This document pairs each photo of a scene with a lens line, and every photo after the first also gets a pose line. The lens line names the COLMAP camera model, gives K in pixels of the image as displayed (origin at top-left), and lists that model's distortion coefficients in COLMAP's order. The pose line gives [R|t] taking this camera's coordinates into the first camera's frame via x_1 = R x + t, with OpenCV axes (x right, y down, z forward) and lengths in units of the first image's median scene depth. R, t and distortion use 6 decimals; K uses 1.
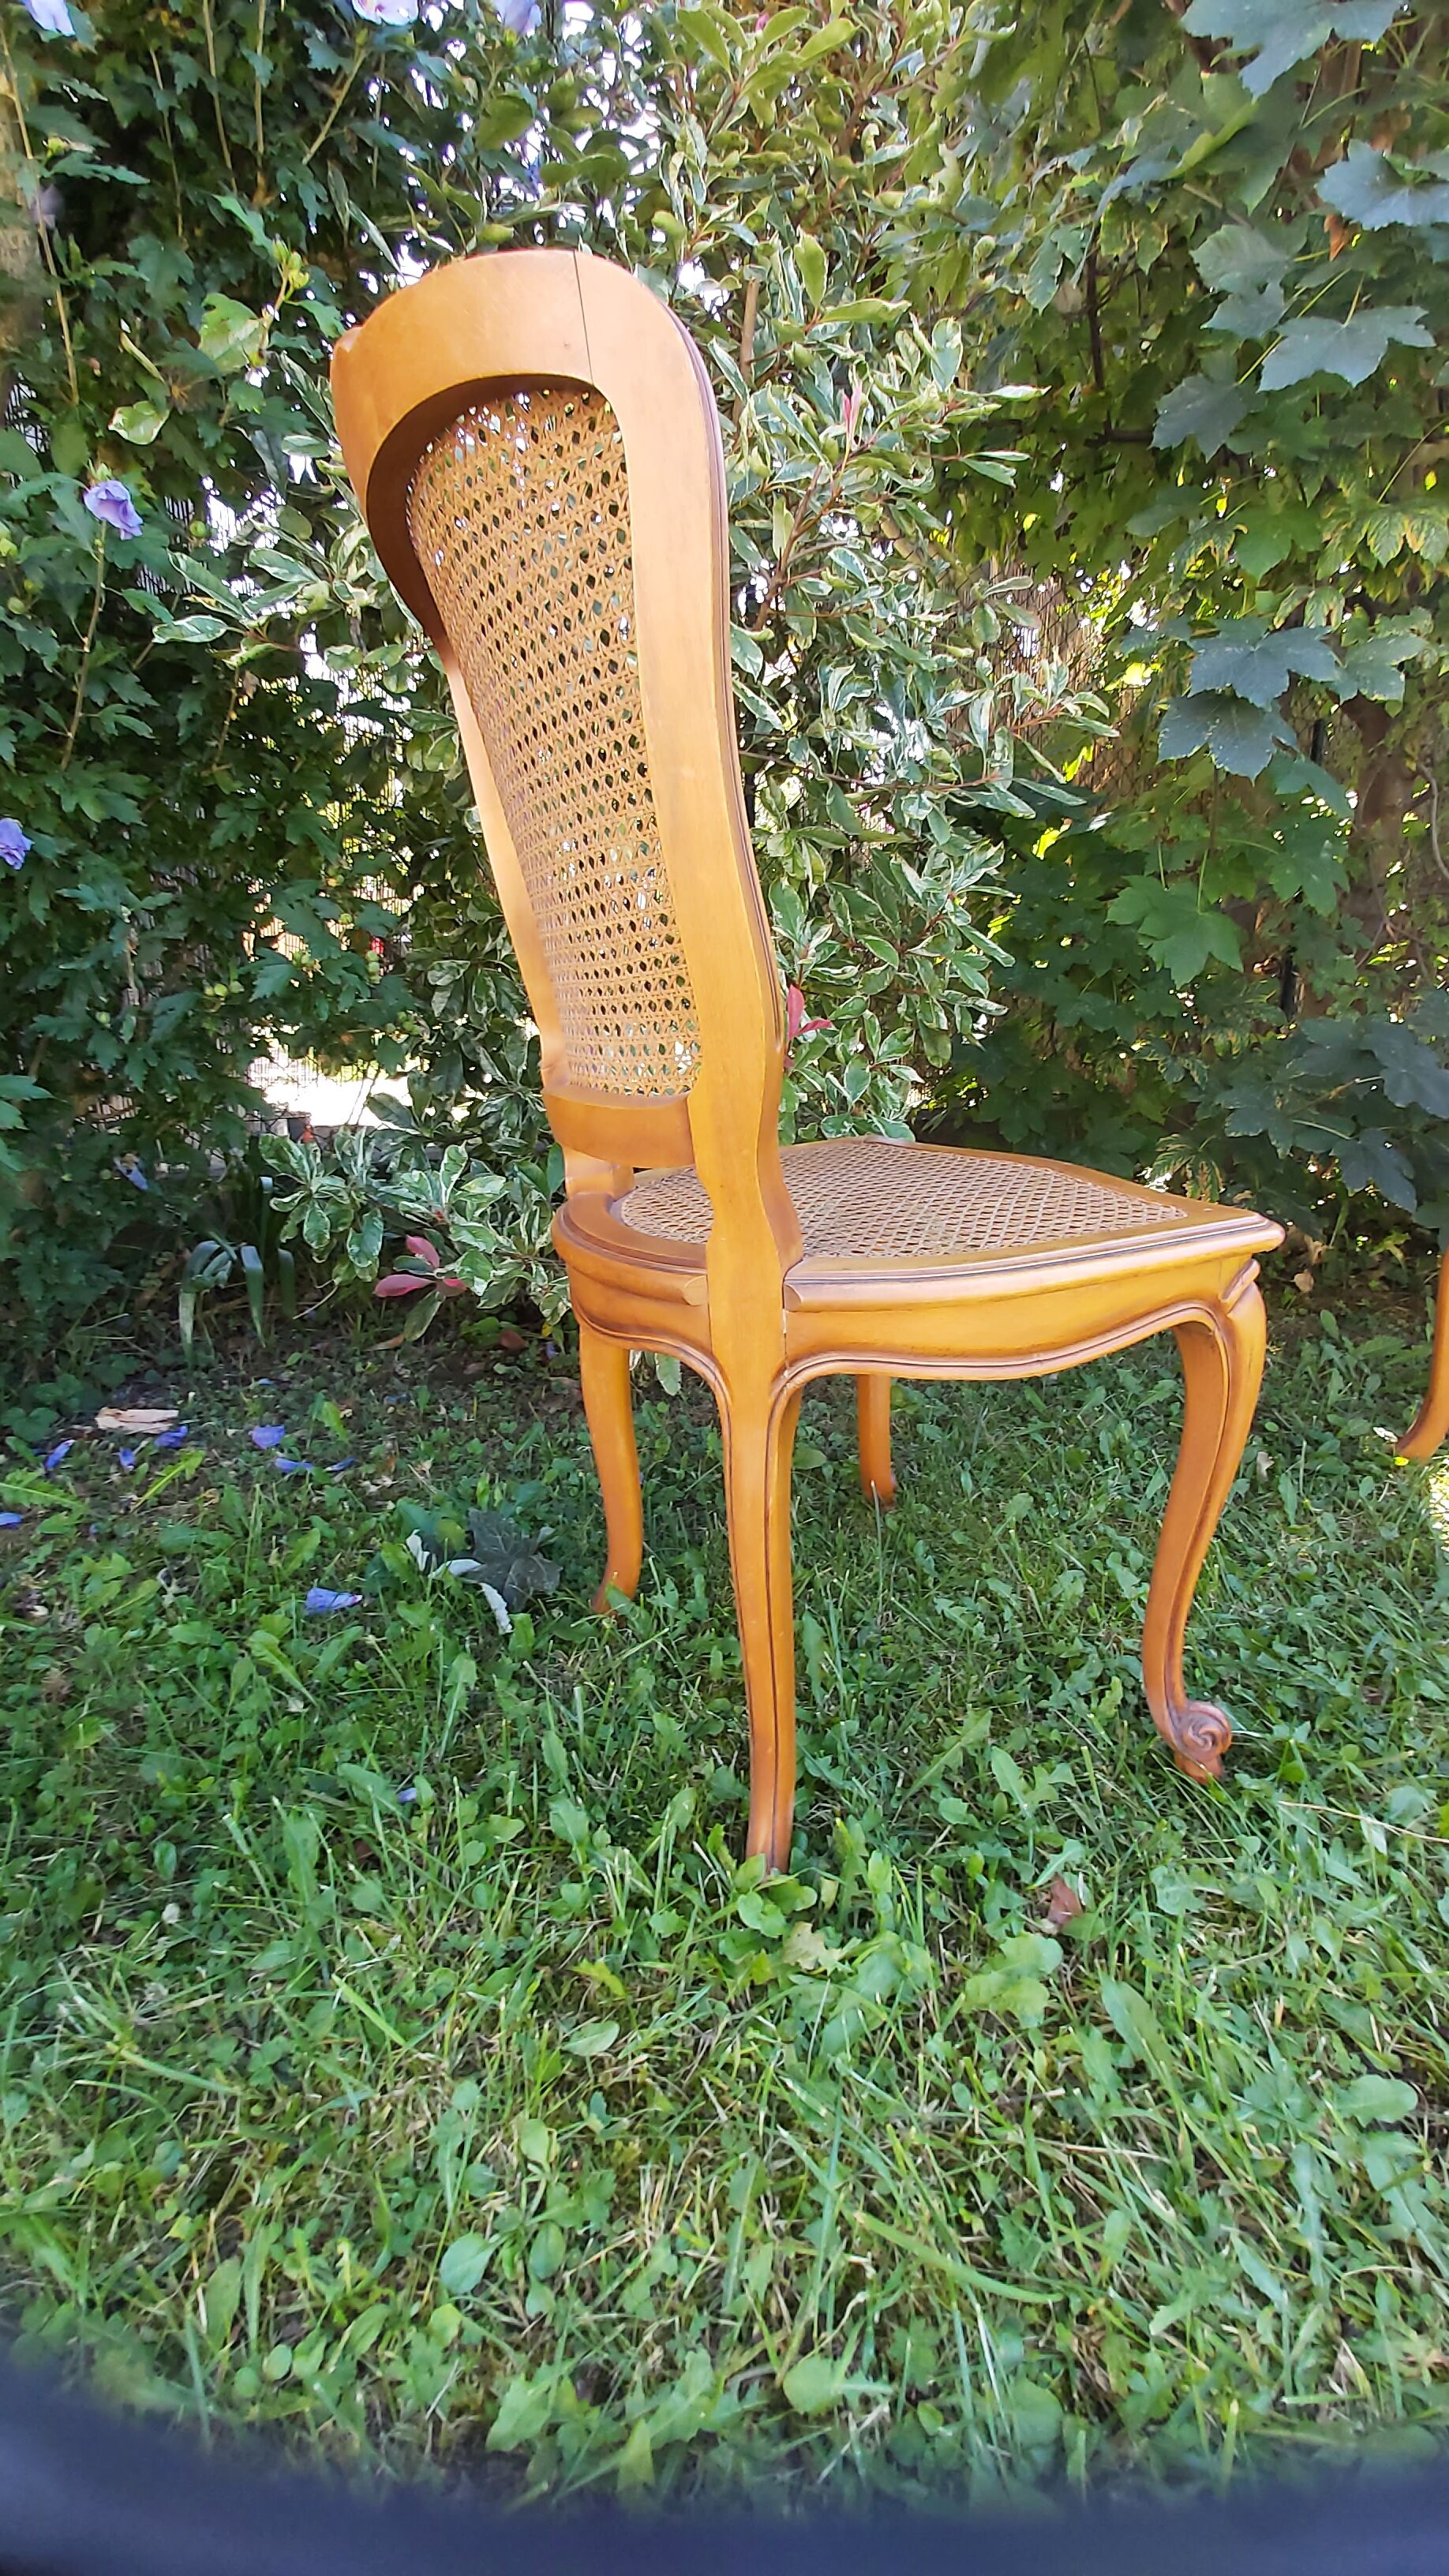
lens RADIAL K [[1002.0, 0, 721.5], [0, 1002.0, 1235.3], [0, 0, 1]] dist [0.012486, -0.011132]
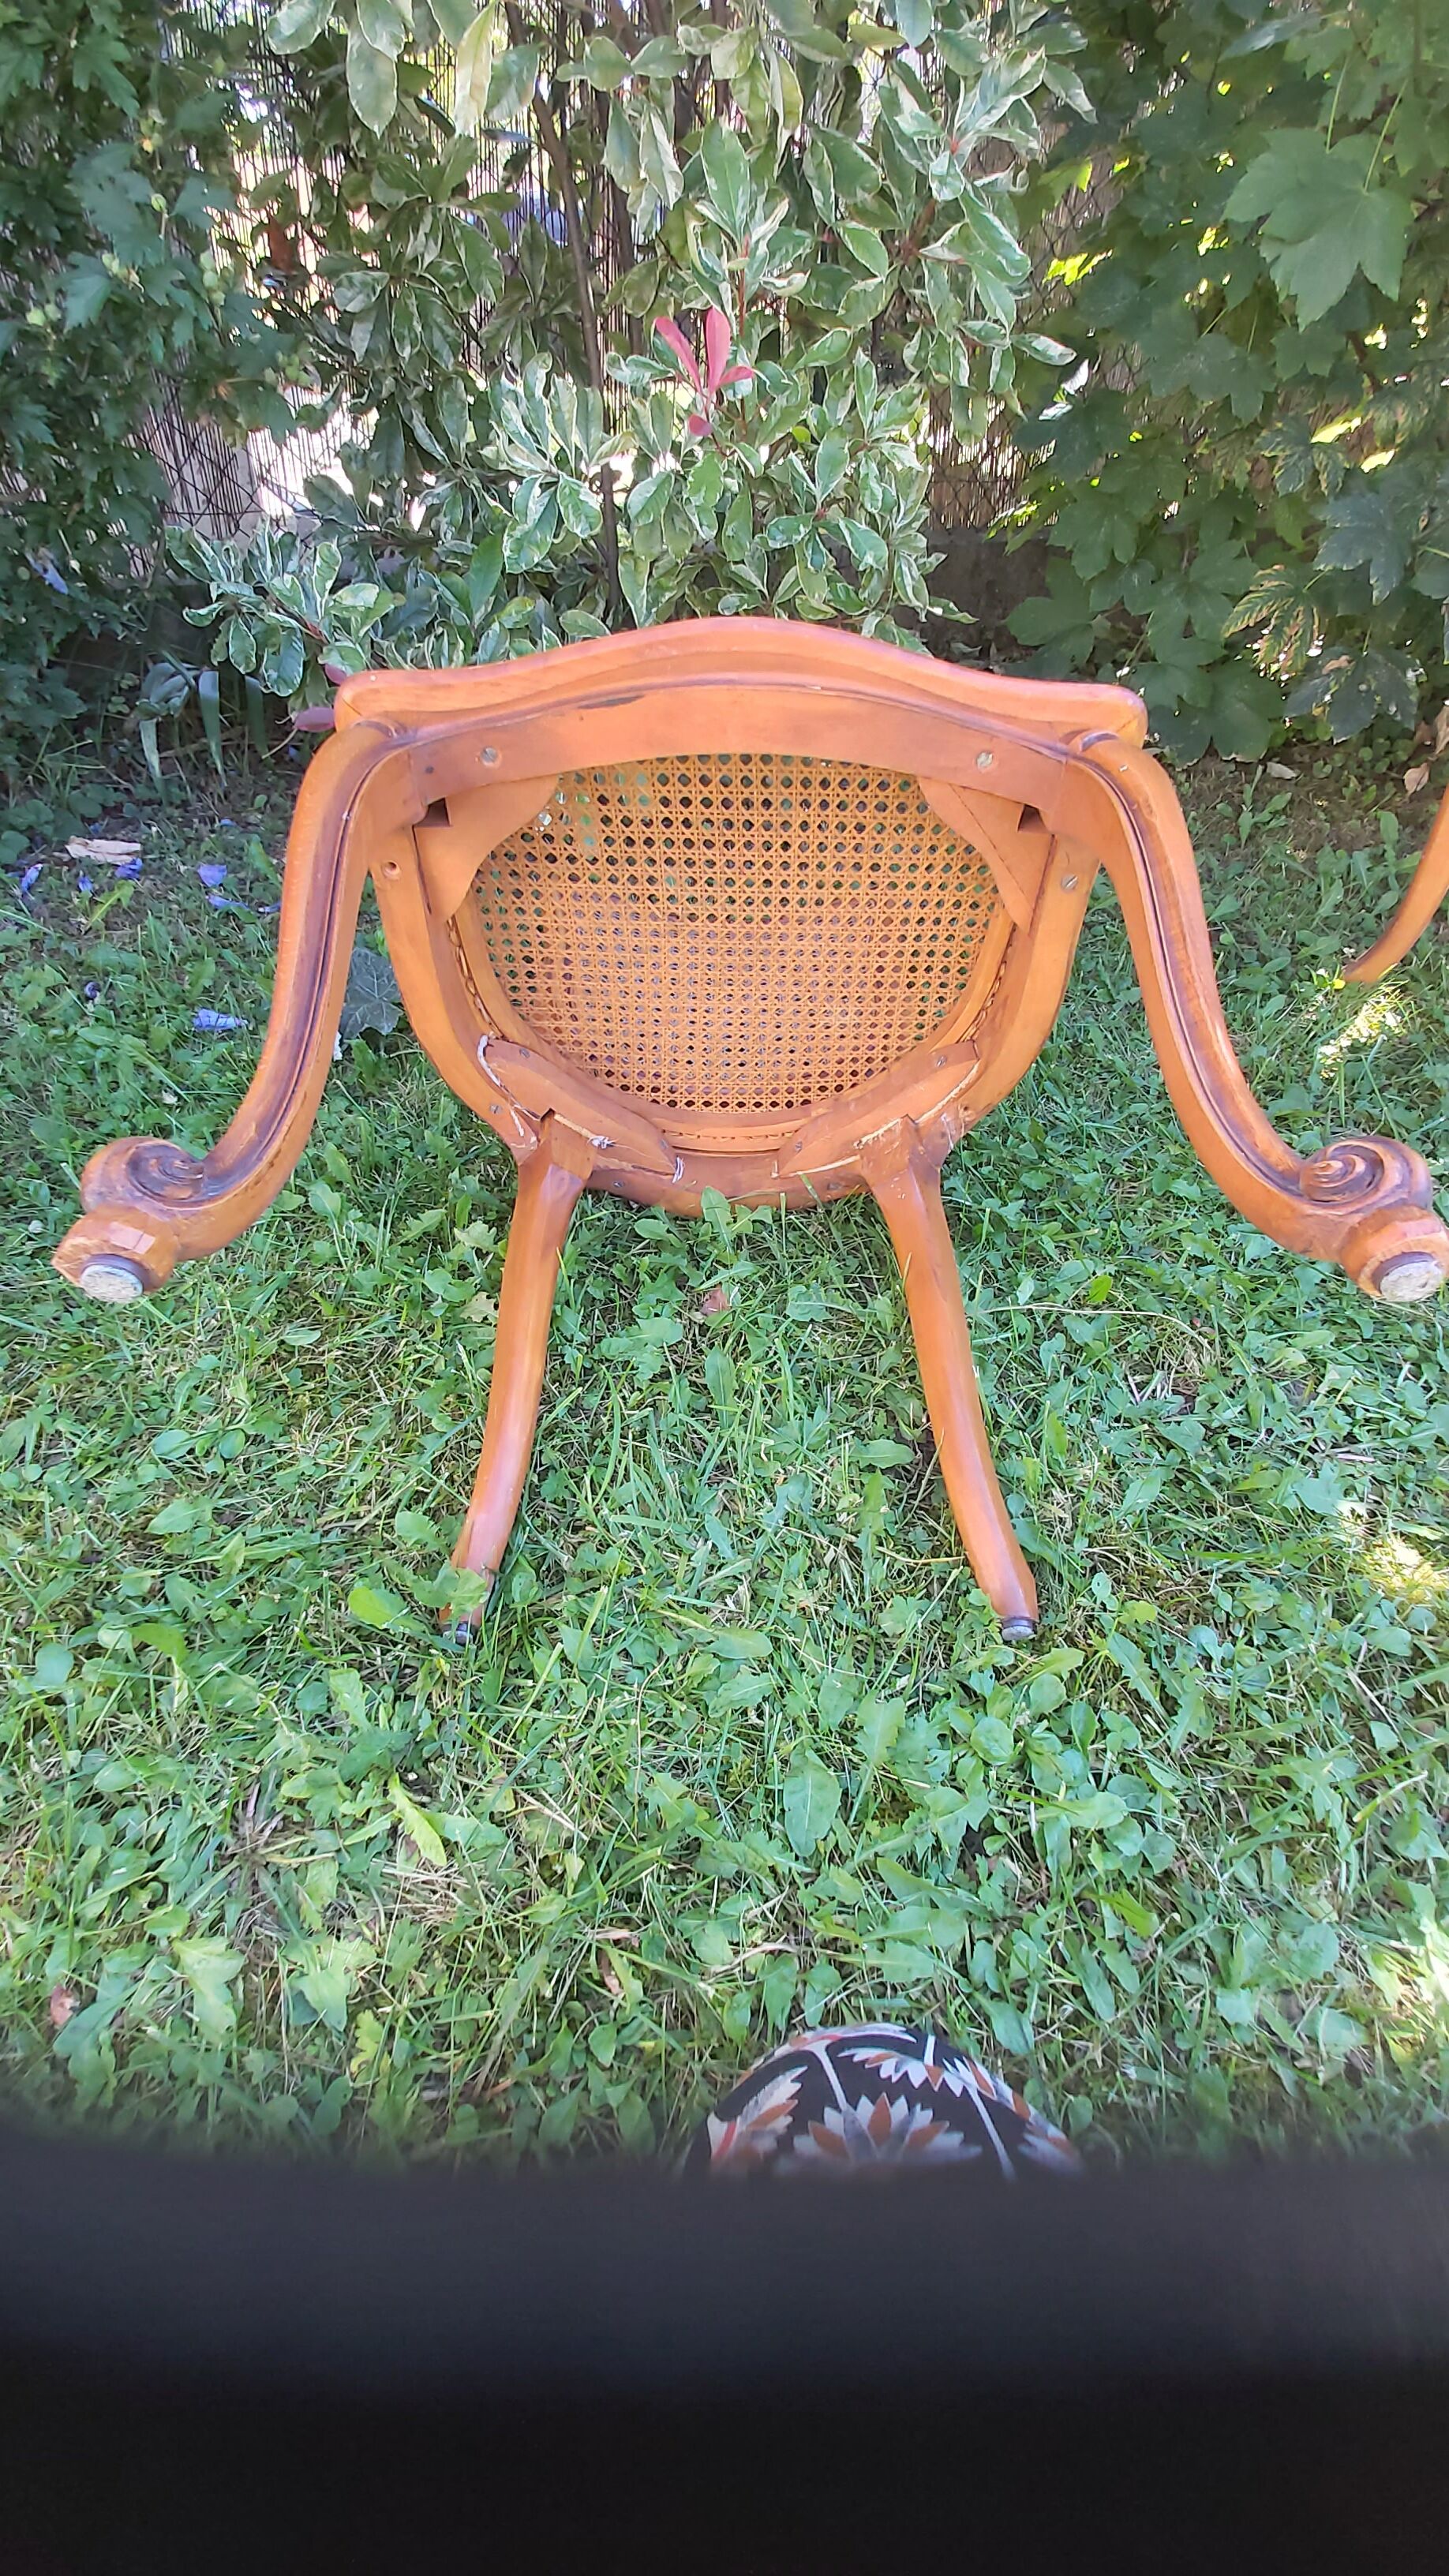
lens RADIAL K [[1012.6, 0, 722.0], [0, 1012.6, 1231.9], [0, 0, 1]] dist [0.018604, -0.014330]
pose [[0.986184, 0.111749, -0.122286, 0.269239], [-0.042529, 0.884247, 0.465078, 0.016697], [0.160103, -0.453452, 0.876783, -0.008929]]
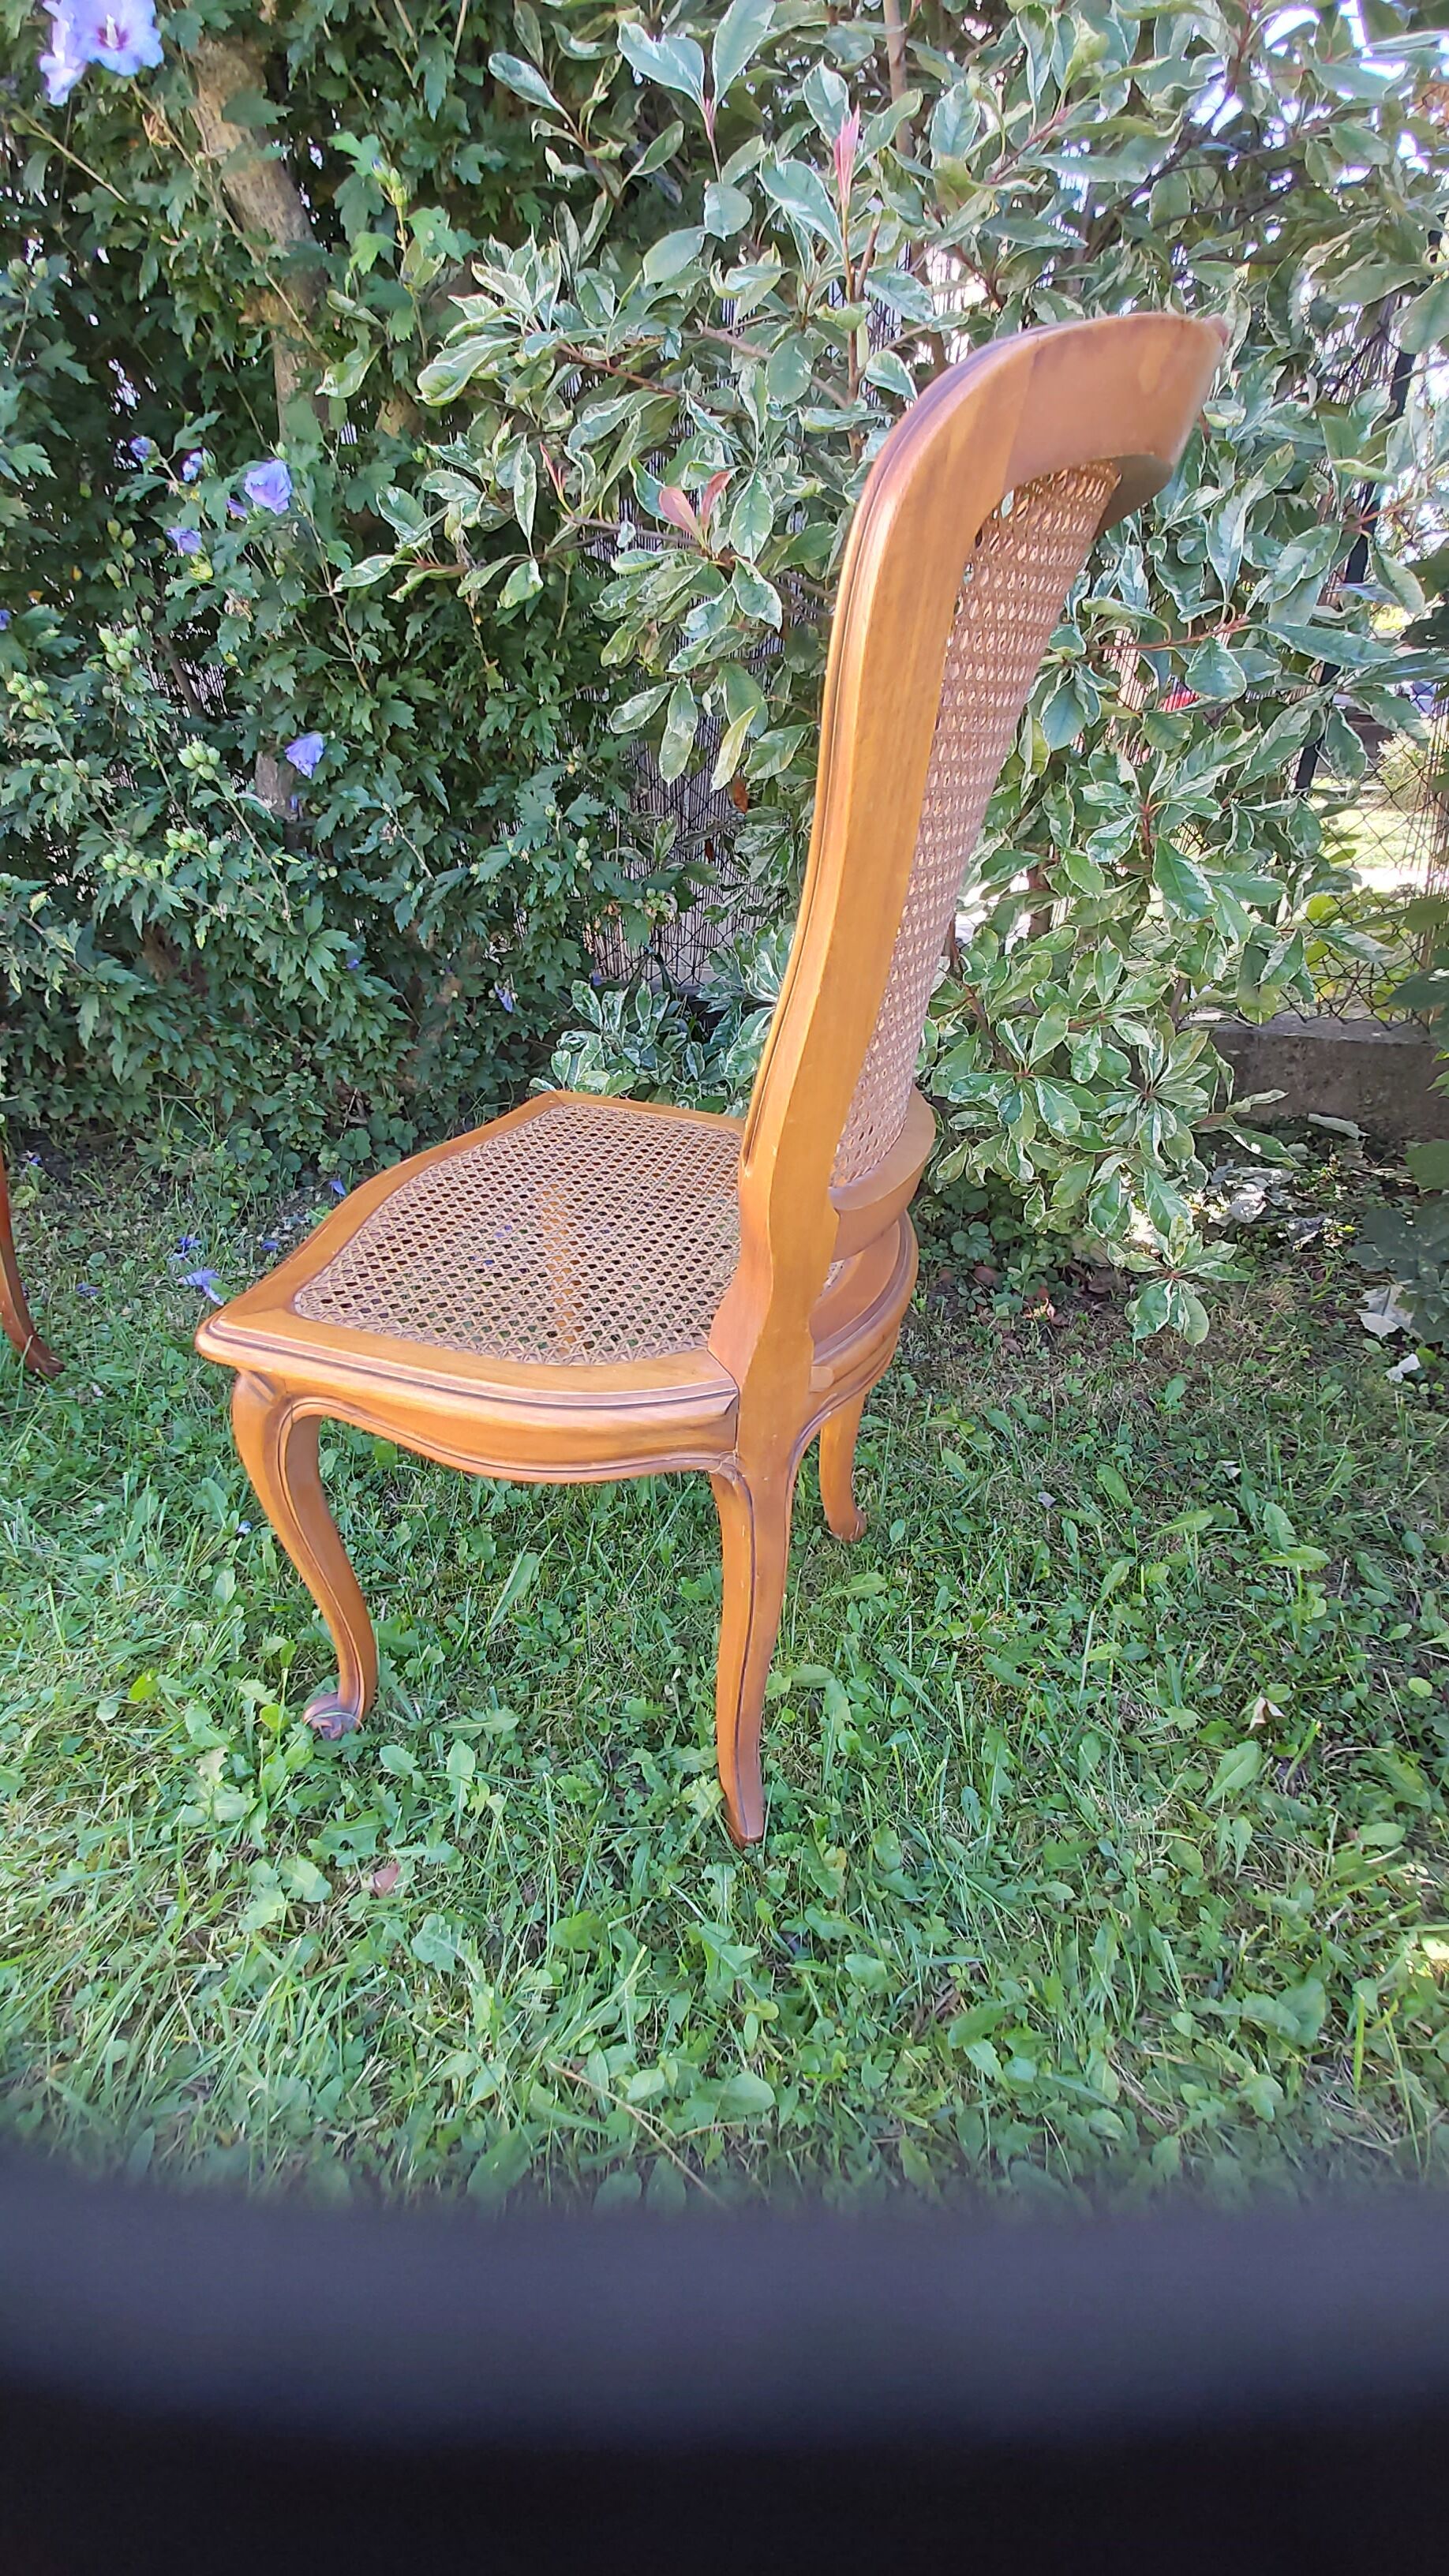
lens RADIAL K [[1015.2, 0, 719.2], [0, 1015.2, 1236.3], [0, 0, 1]] dist [0.014359, -0.011405]
pose [[0.725563, 0.309260, -0.614750, 0.605883], [-0.169671, 0.946145, 0.275720, -0.217962], [0.666911, -0.095747, 0.738960, 0.262516]]
